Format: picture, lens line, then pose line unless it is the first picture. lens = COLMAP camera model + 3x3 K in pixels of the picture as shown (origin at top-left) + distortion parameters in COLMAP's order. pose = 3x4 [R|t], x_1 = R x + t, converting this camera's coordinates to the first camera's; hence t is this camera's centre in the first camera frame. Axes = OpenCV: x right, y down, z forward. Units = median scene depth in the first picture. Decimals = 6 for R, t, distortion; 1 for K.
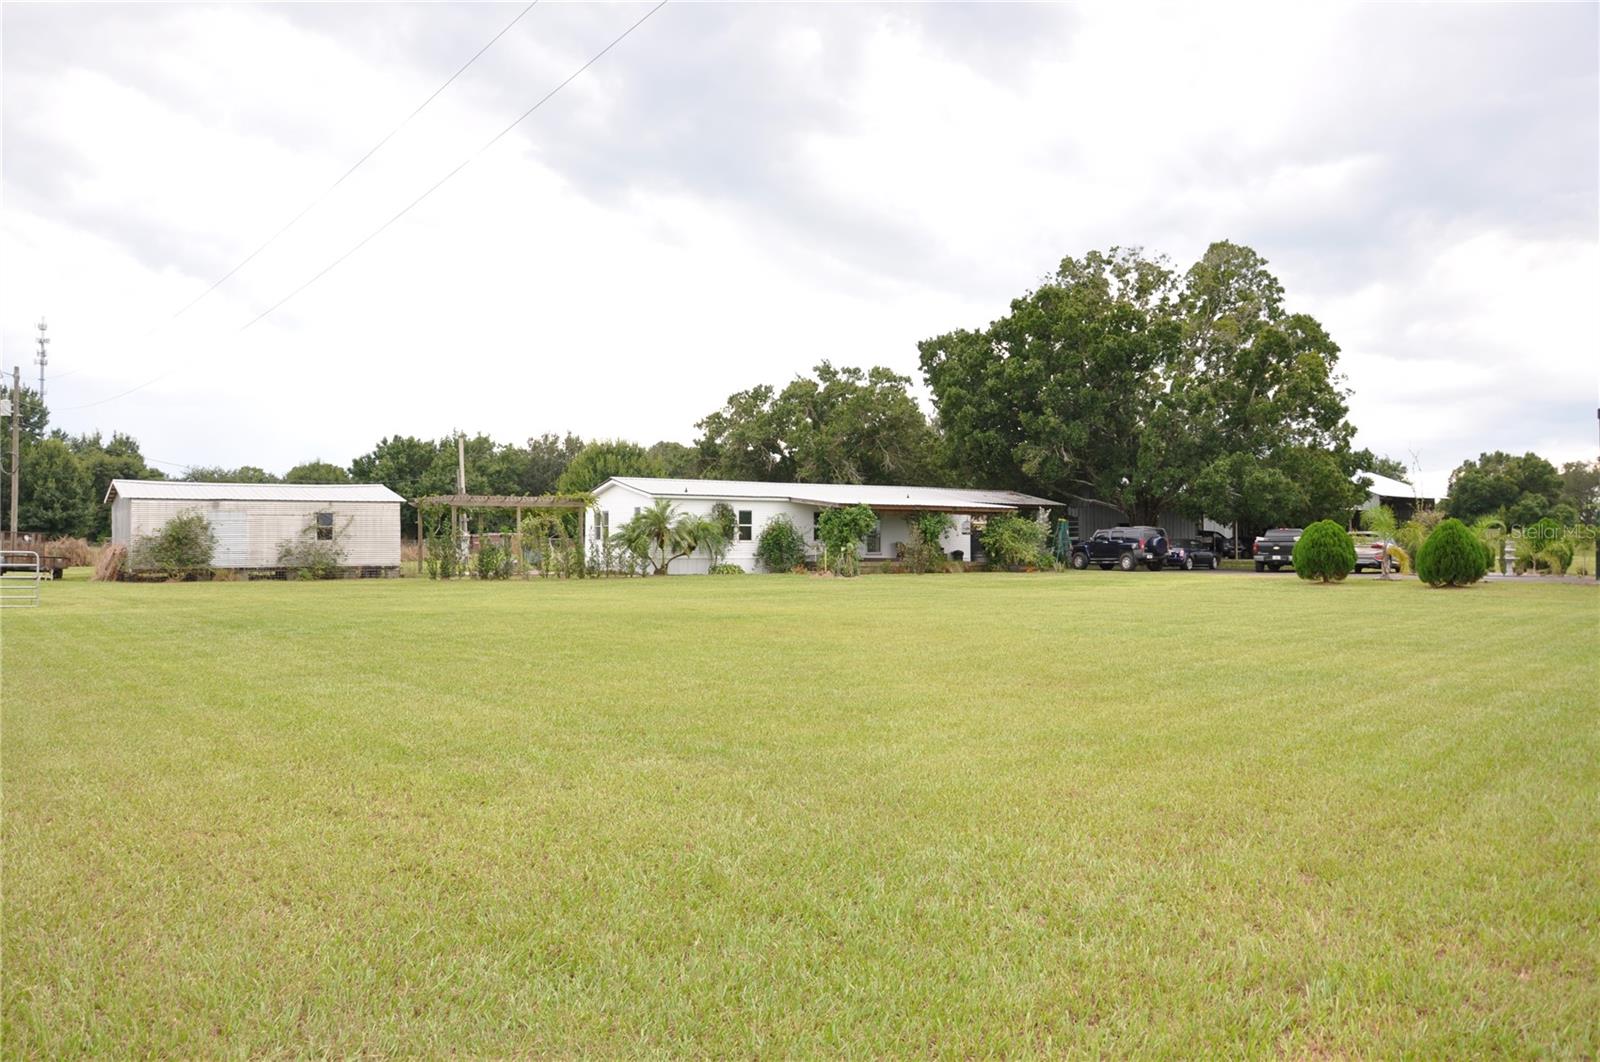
lens RADIAL K [[1332.3, 0, 790.9], [0, 1332.3, 529.9], [0, 0, 1]] dist [-0.054996, 0.117453]
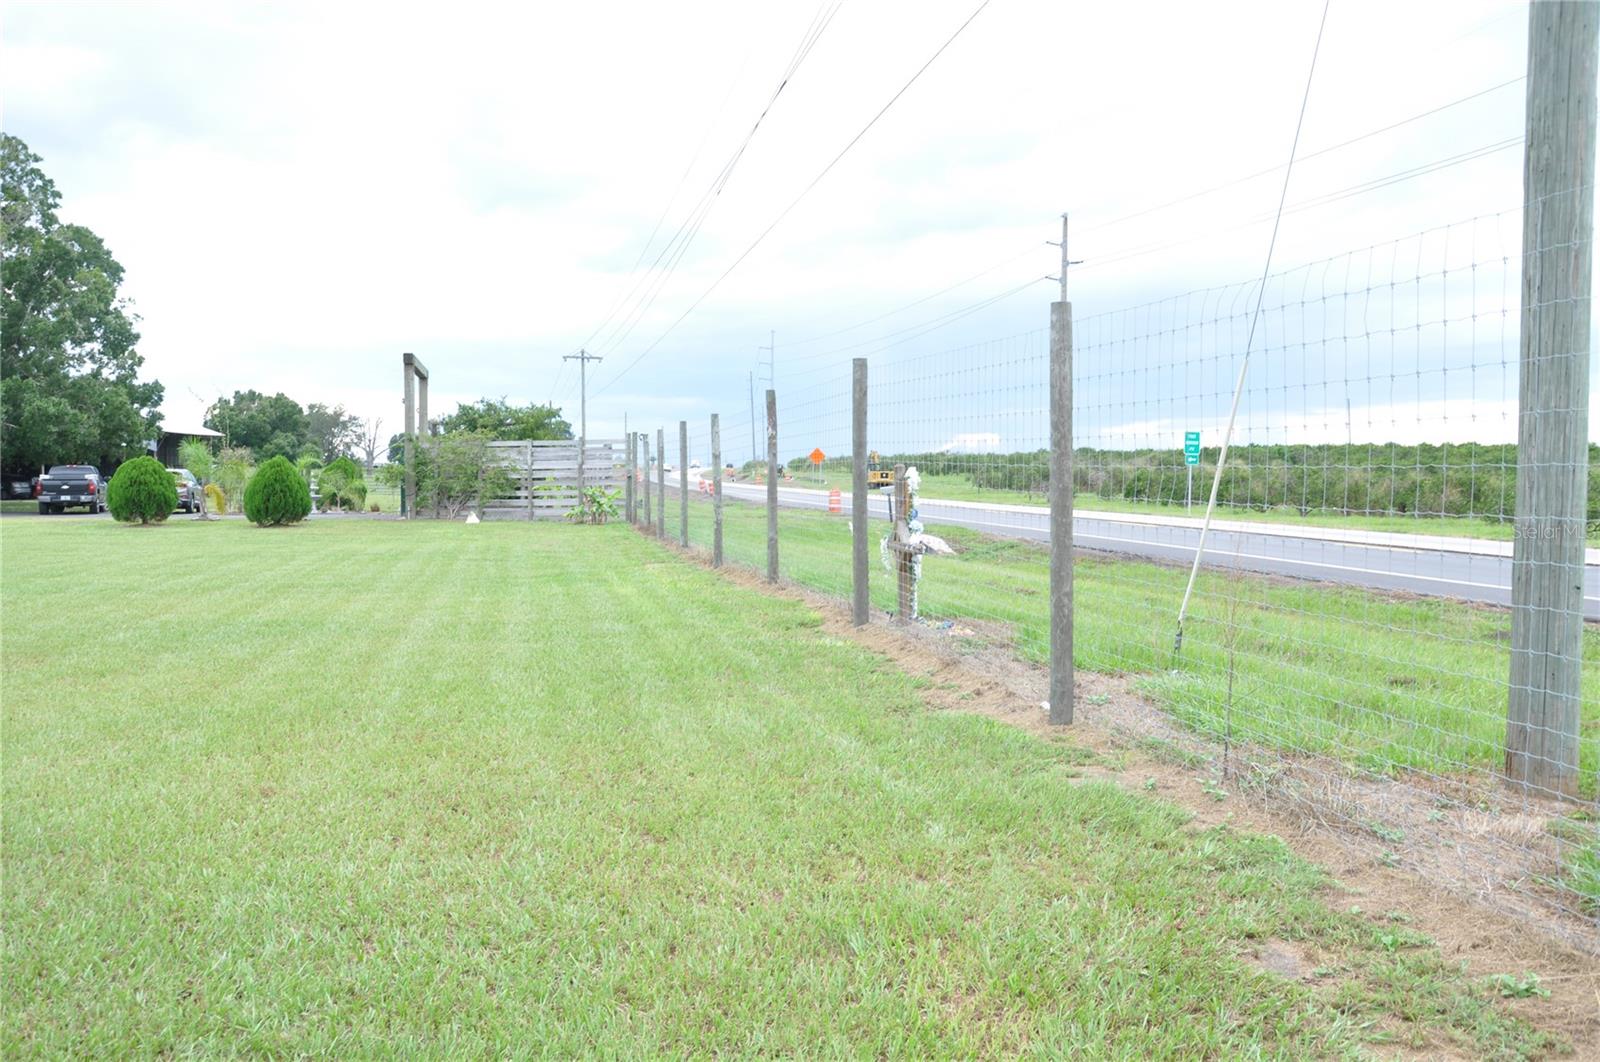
lens RADIAL K [[1376.7, 0, 797.1], [0, 1376.7, 529.5], [0, 0, 1]] dist [-0.005170, 0.019571]
pose [[0.638405, -0.029550, 0.769133, -0.027693], [-0.005051, 0.999080, 0.042577, 0.000230], [-0.769684, -0.031066, 0.637669, 0.028491]]
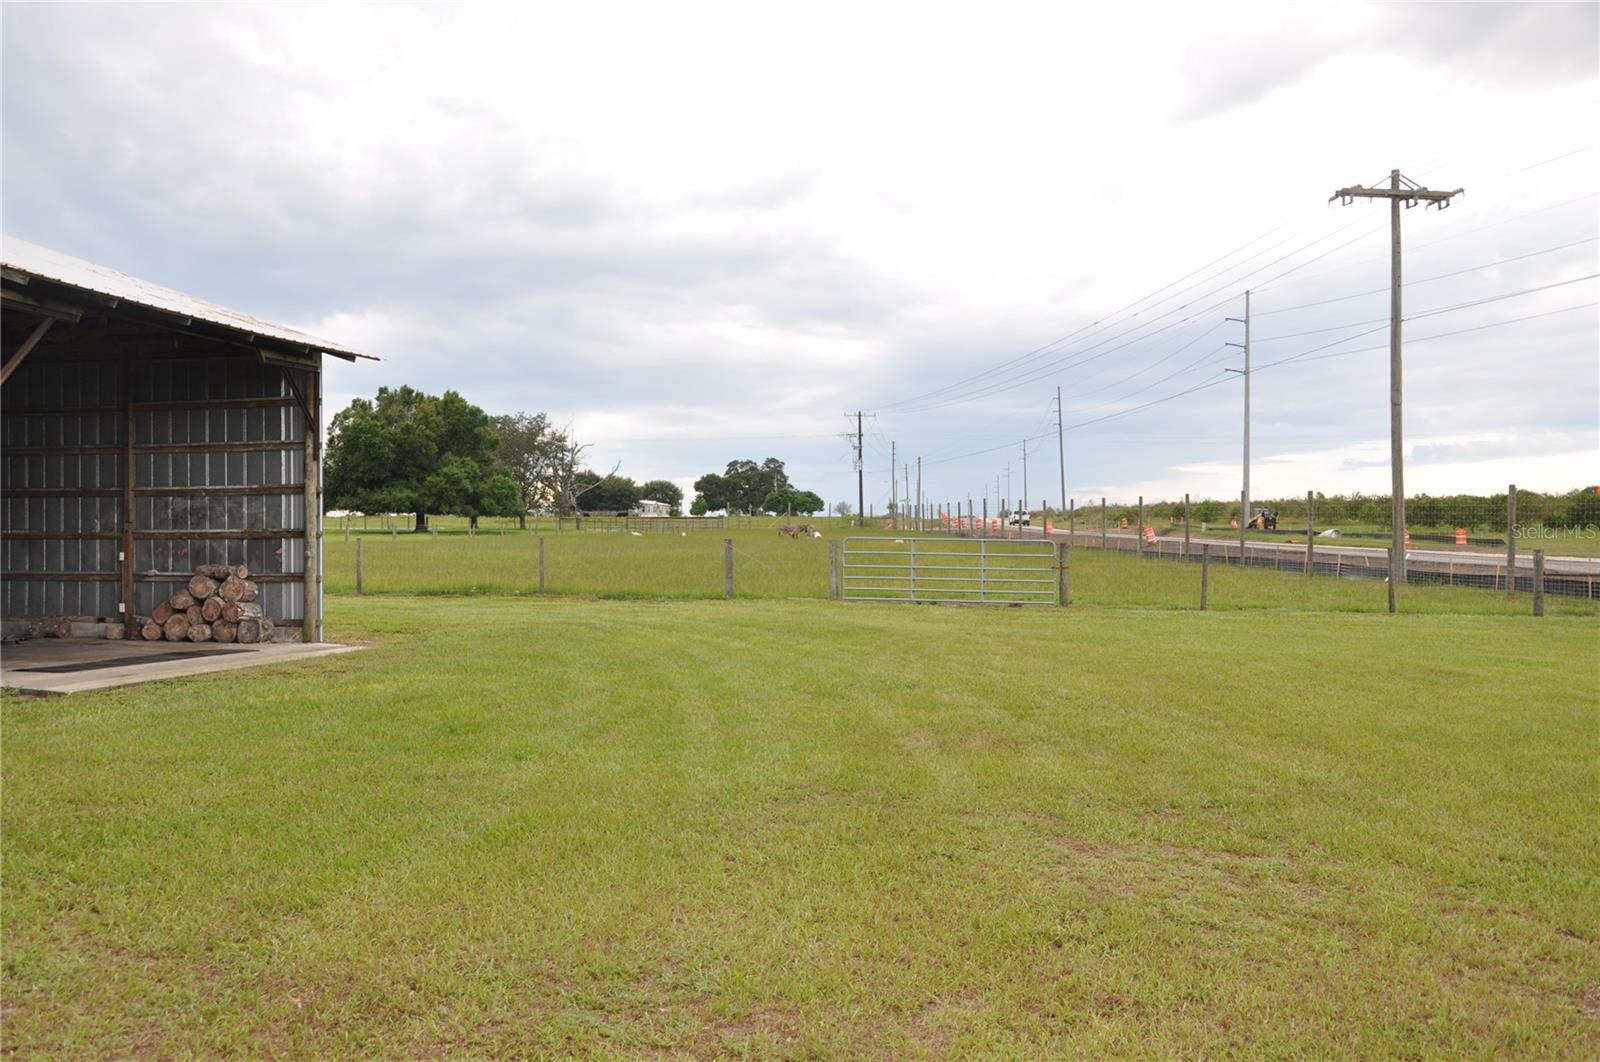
lens RADIAL K [[1376.7, 0, 794.6], [0, 1376.7, 536.9], [0, 0, 1]] dist [-0.005170, 0.019571]
pose [[0.702022, -0.002692, 0.712151, 0.639429], [-0.008933, 0.999881, 0.012586, 0.000997], [-0.712100, -0.015197, 0.701914, 1.307930]]
